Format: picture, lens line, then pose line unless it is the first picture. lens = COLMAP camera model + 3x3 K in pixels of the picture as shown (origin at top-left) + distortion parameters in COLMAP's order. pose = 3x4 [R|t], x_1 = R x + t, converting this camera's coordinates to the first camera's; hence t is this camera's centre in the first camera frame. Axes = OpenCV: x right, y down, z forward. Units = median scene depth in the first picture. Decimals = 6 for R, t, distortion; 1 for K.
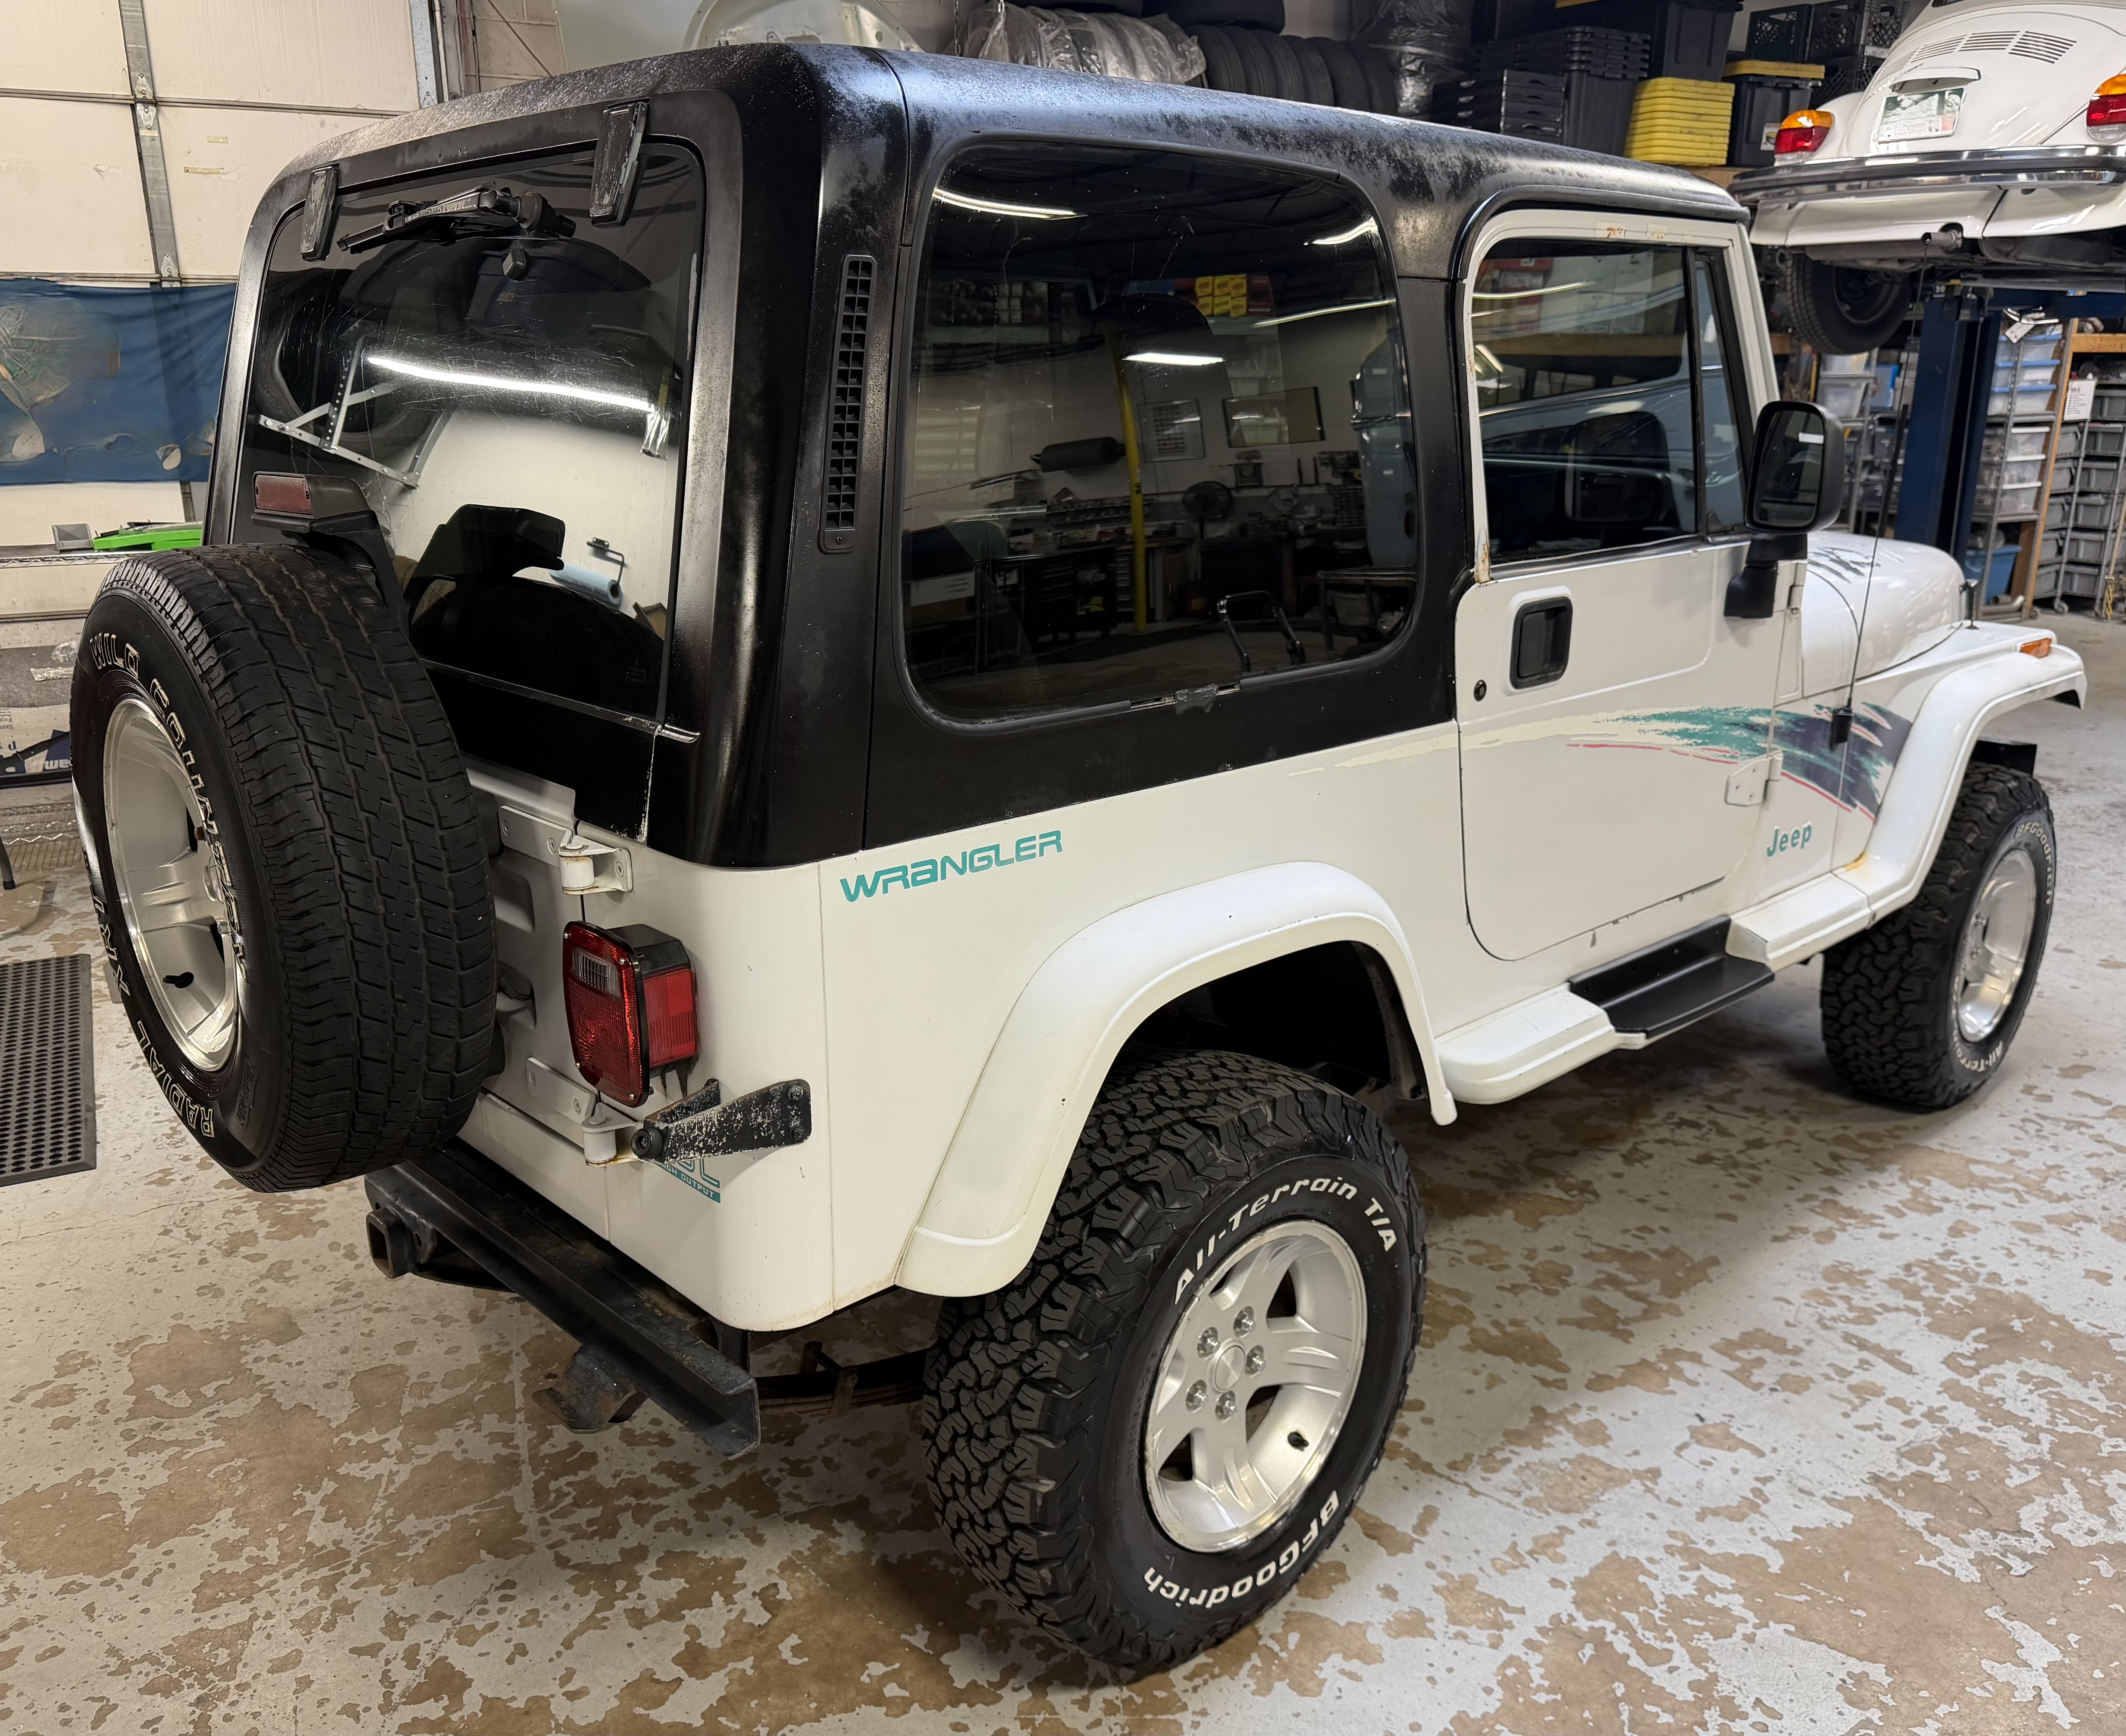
lens RADIAL K [[1699.6, 0, 1063.0], [0, 1699.6, 868.0], [0, 0, 1]] dist [0.110076, -0.183754]
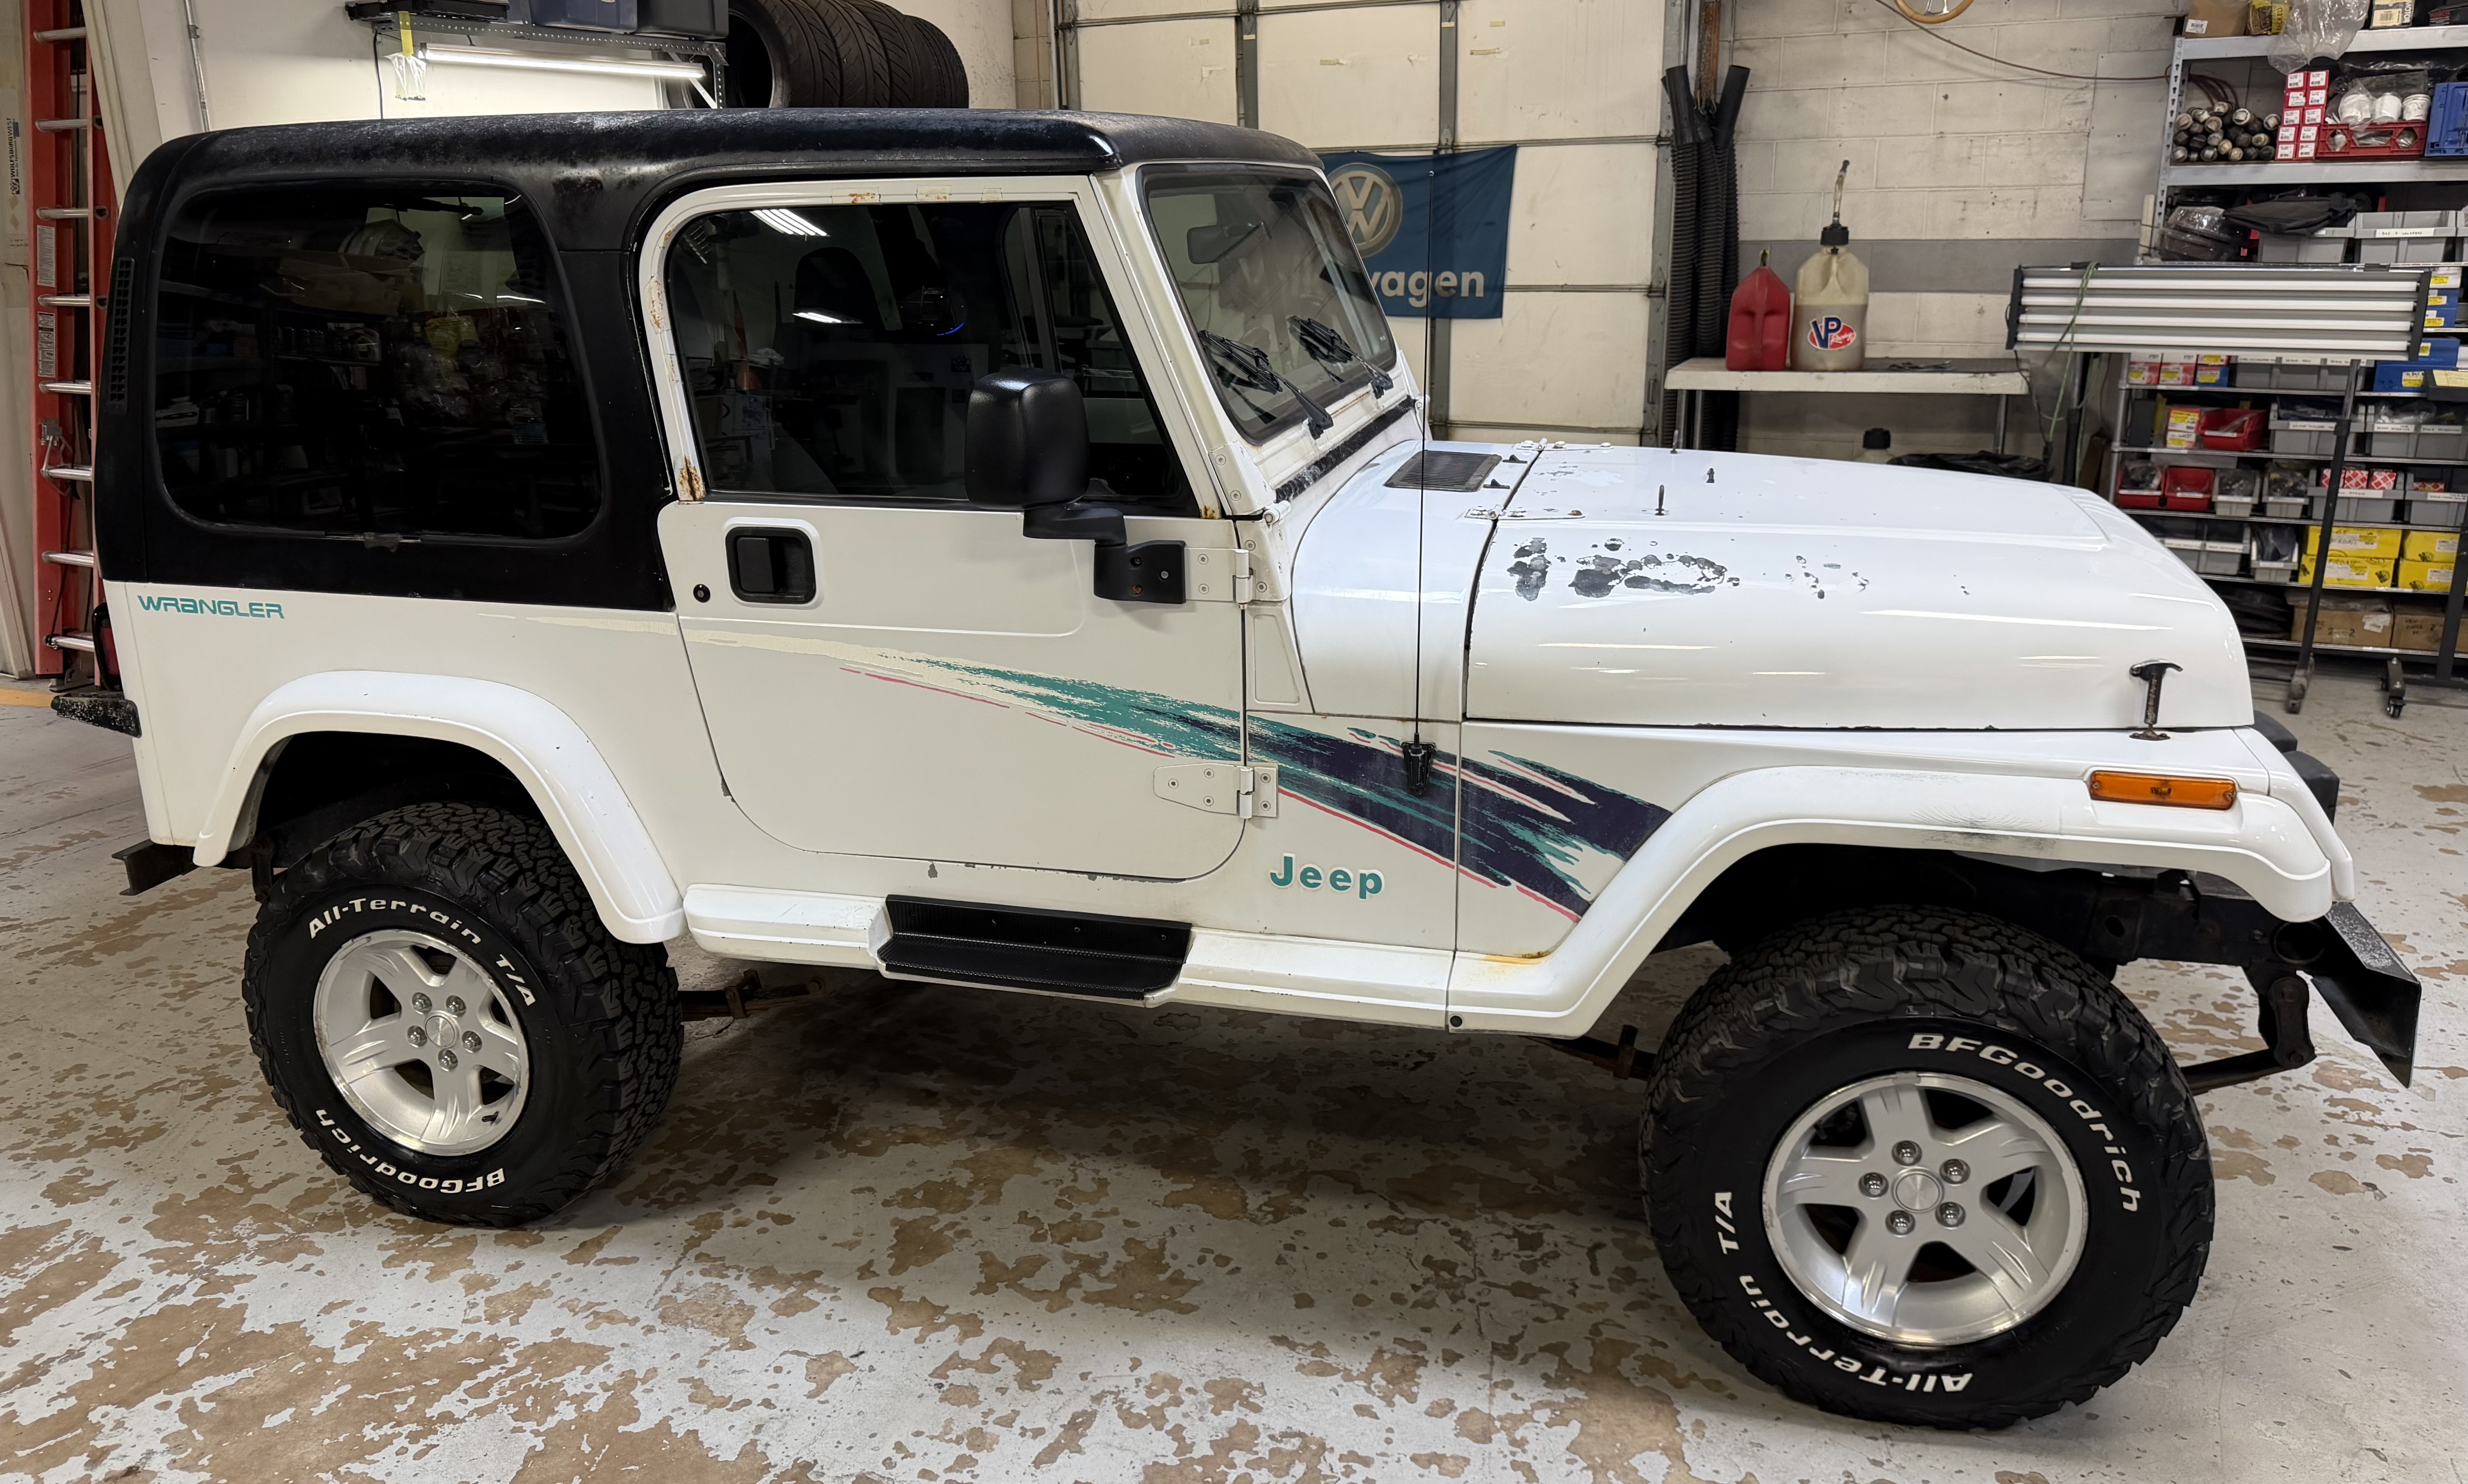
lens RADIAL K [[1771.1, 0, 1241.3], [0, 1771.1, 699.9], [0, 0, 1]] dist [0.137216, -0.247317]
pose [[0.537202, 0.227245, -0.812264, 1.251460], [-0.220680, 0.967344, 0.124682, -0.230945], [0.814073, 0.112271, 0.569808, 0.537872]]
